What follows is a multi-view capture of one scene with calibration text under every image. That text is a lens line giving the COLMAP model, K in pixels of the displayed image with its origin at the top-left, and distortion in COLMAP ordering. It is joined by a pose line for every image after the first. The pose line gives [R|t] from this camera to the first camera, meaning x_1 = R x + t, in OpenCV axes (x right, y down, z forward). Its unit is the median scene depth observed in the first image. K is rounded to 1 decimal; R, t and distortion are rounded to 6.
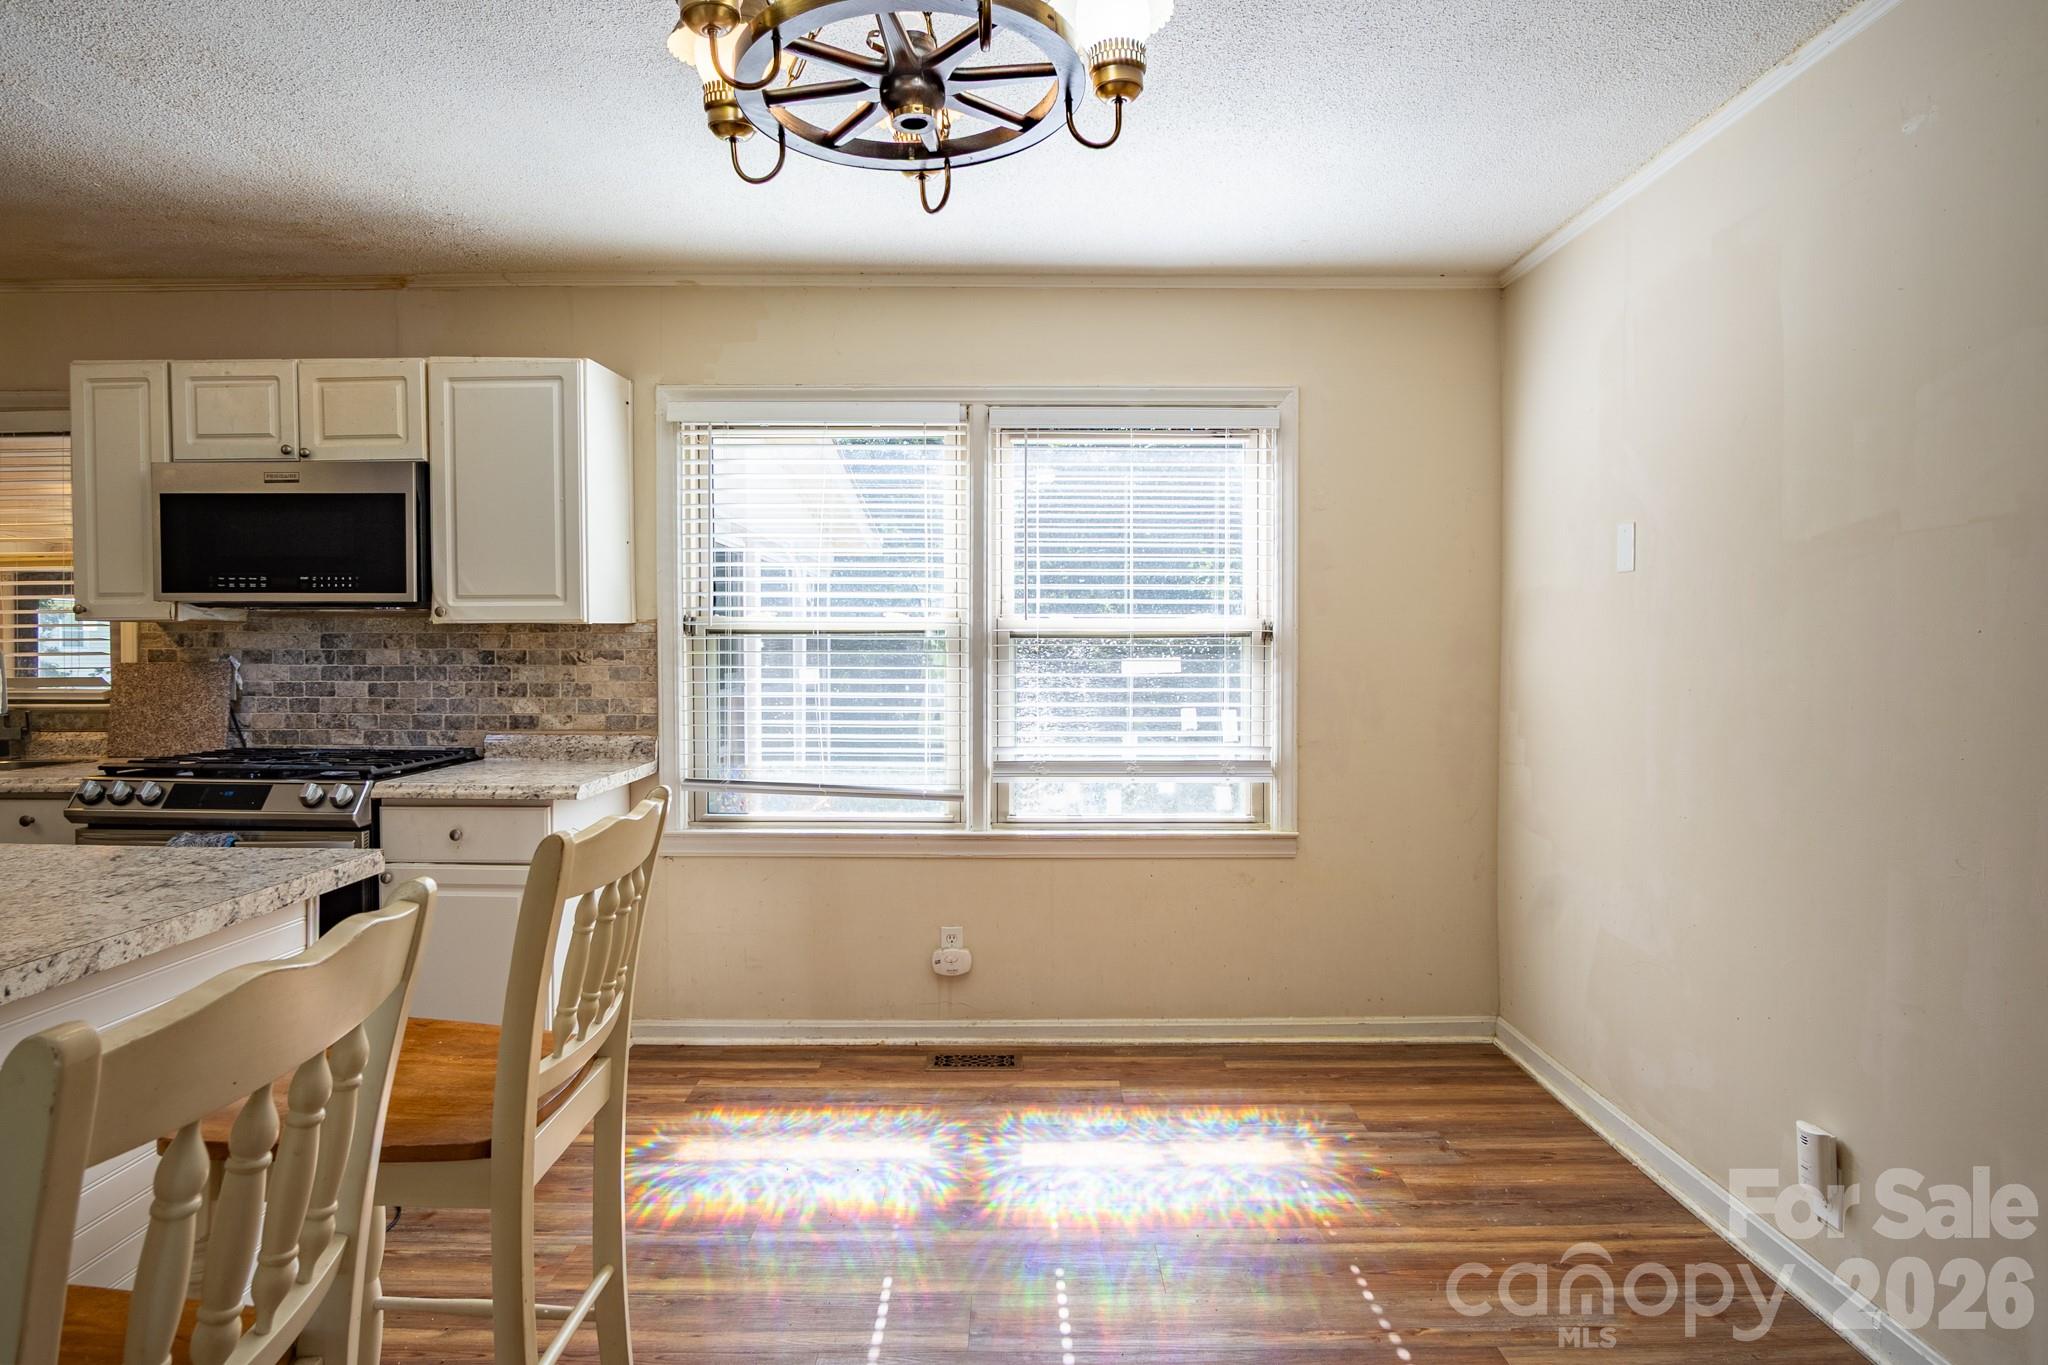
lens RADIAL K [[1131.1, 0, 992.4], [0, 1131.1, 662.4], [0, 0, 1]] dist [-0.011967, 0.000994]
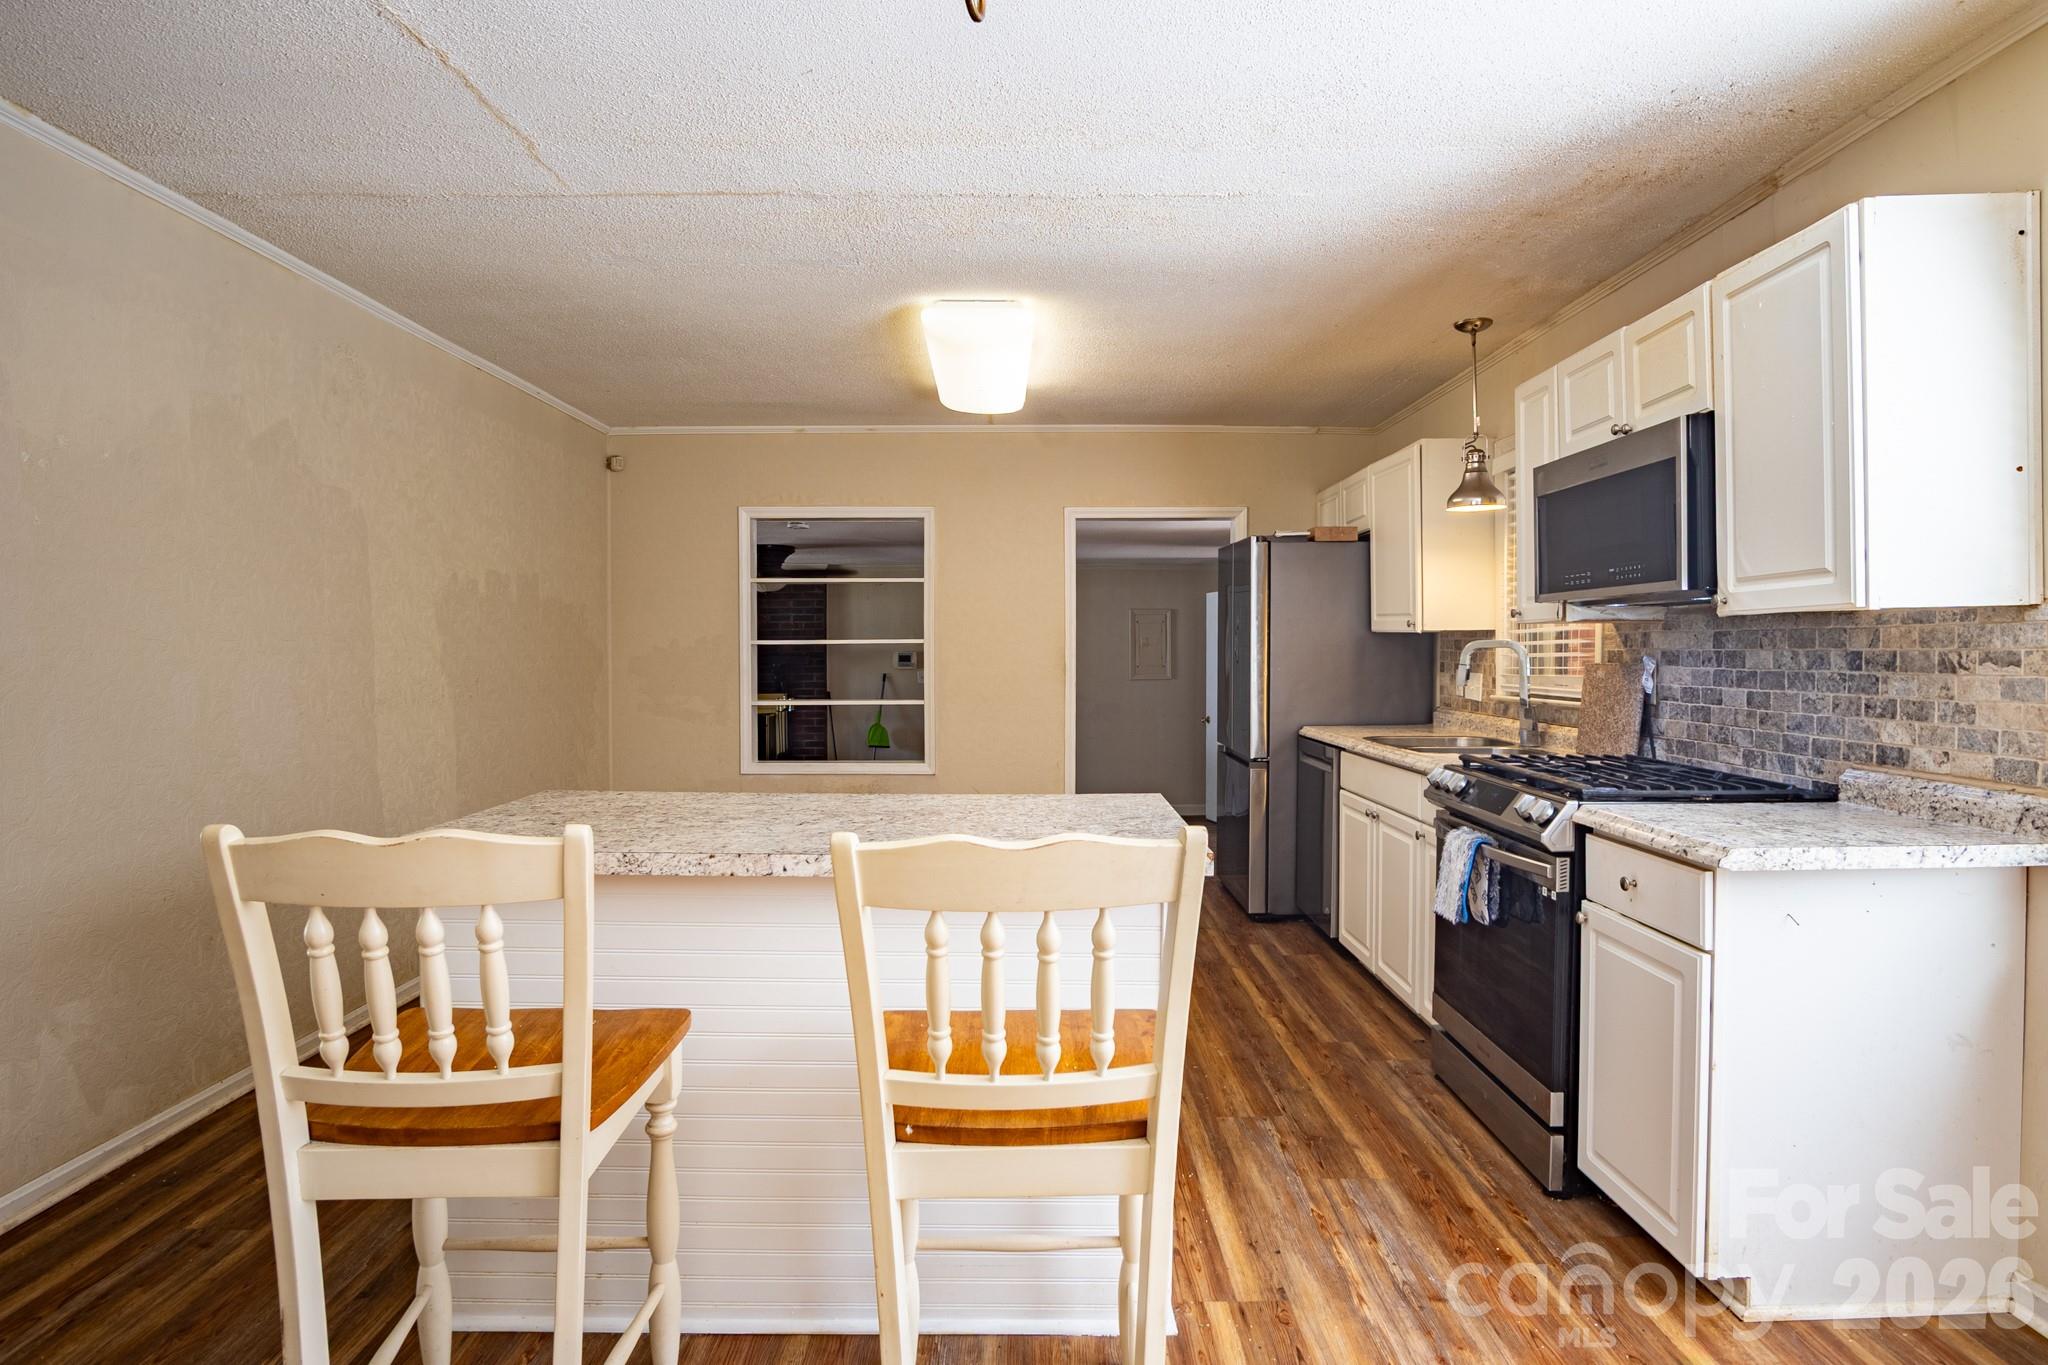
lens RADIAL K [[1131.1, 0, 1064.0], [0, 1131.1, 682.0], [0, 0, 1]] dist [-0.011967, 0.000994]
pose [[0.049361, 0.026773, -0.998422, 0.239601], [-0.014348, 0.999557, 0.026094, -0.002462], [0.998678, 0.013037, 0.049723, 0.464206]]
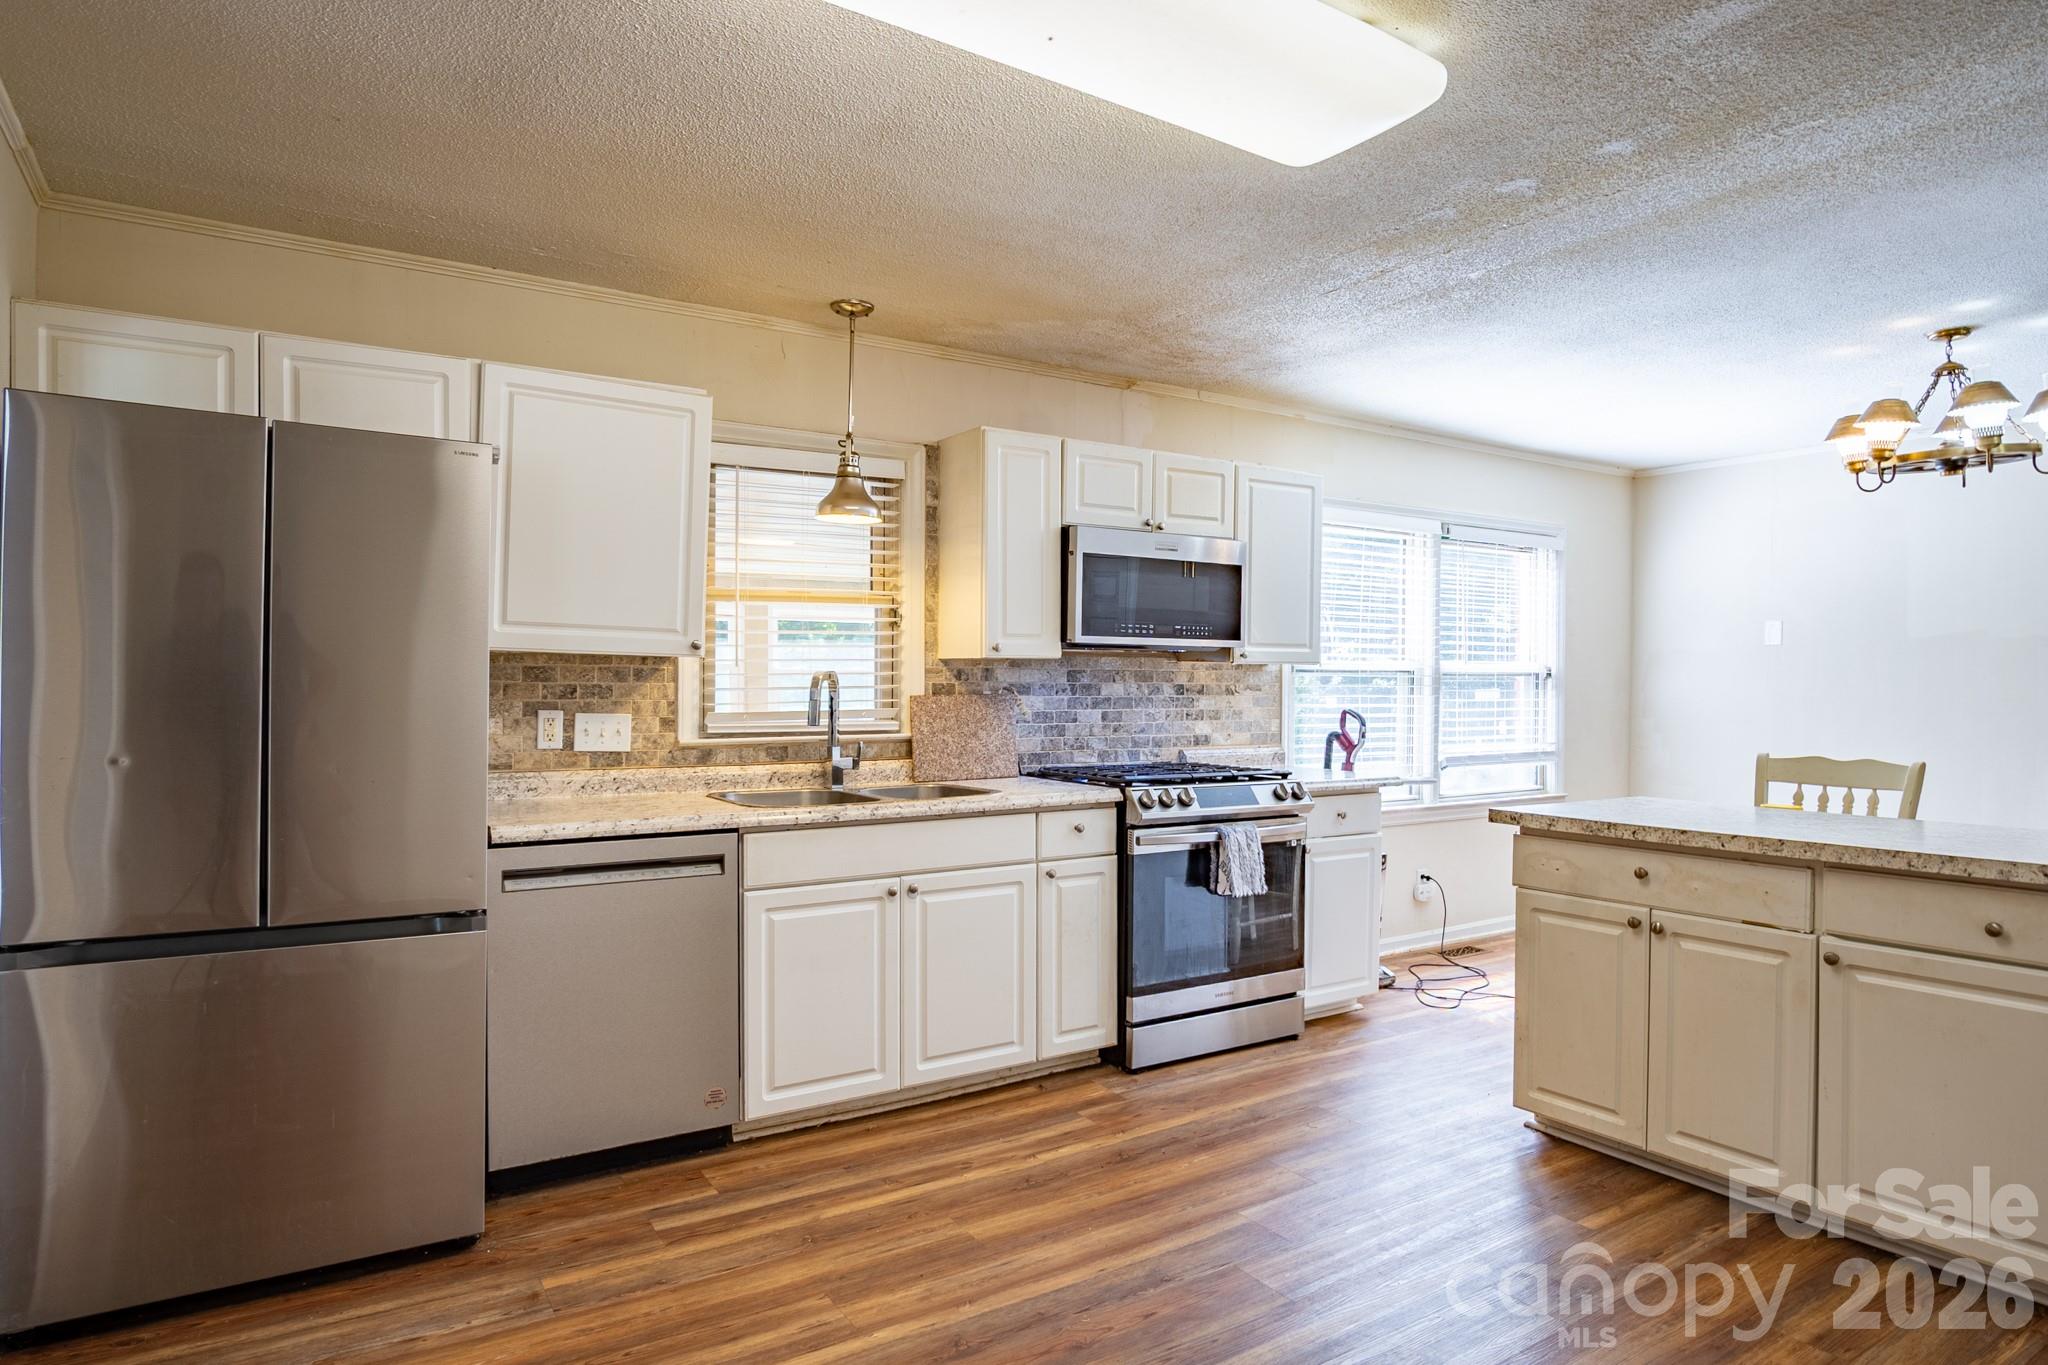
lens RADIAL K [[1131.1, 0, 1031.9], [0, 1131.1, 697.5], [0, 0, 1]] dist [-0.011967, 0.000994]
pose [[0.844645, -0.006323, 0.535289, -1.267894], [0.007238, 0.999974, 0.000392, 0.002724], [-0.535277, 0.003543, 0.844669, 0.016244]]
